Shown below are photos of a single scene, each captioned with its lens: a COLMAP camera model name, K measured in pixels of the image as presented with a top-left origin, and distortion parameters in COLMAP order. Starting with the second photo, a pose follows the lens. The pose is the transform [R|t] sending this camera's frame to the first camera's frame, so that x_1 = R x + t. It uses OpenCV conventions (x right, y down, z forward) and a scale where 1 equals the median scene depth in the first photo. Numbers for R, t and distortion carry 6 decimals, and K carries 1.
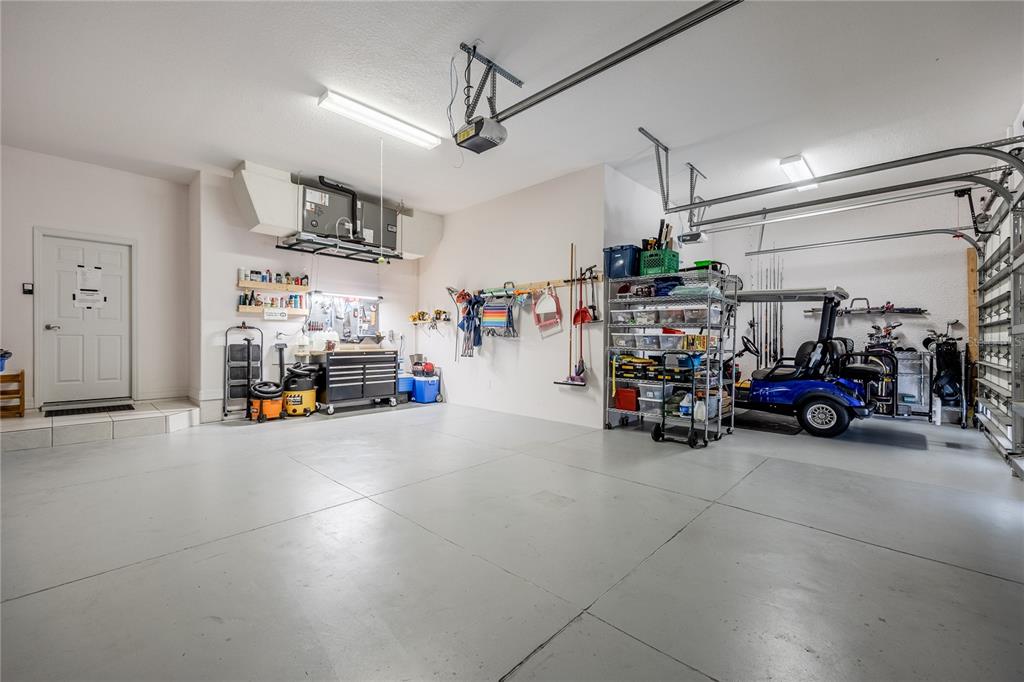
lens RADIAL K [[416.5, 0, 515.5], [0, 416.5, 339.8], [0, 0, 1]] dist [0.001167, -0.000155]
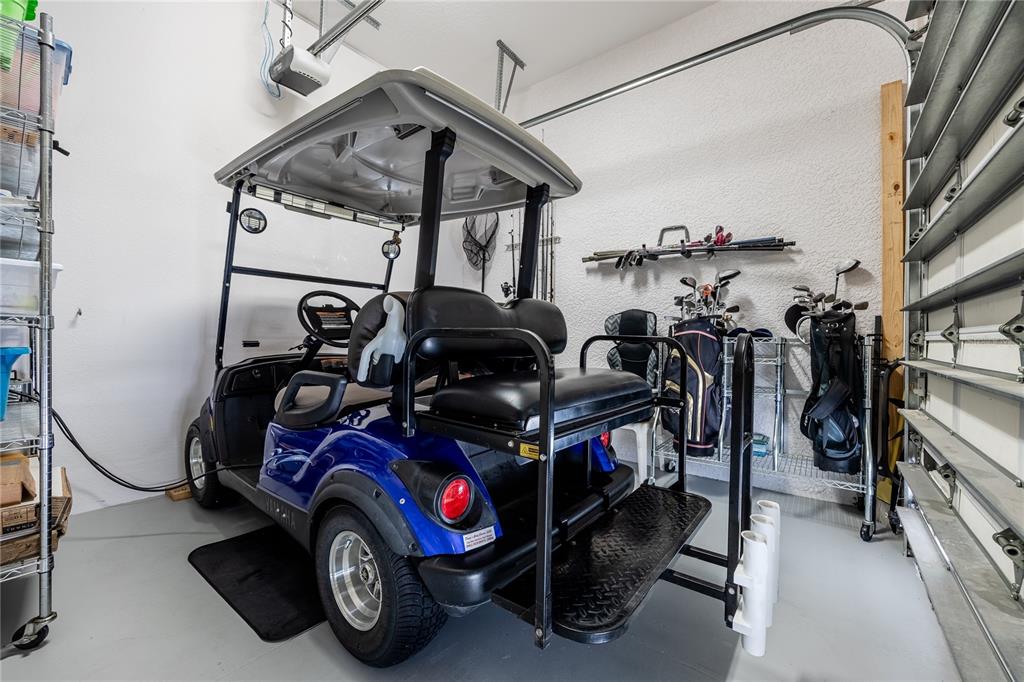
lens RADIAL K [[416.5, 0, 508.3], [0, 416.5, 341.7], [0, 0, 1]] dist [0.001167, -0.000155]
pose [[0.994441, 0.009067, 0.104908, 0.666864], [-0.009811, 0.999930, 0.006578, 0.033309], [-0.104841, -0.007571, 0.994460, 0.619396]]
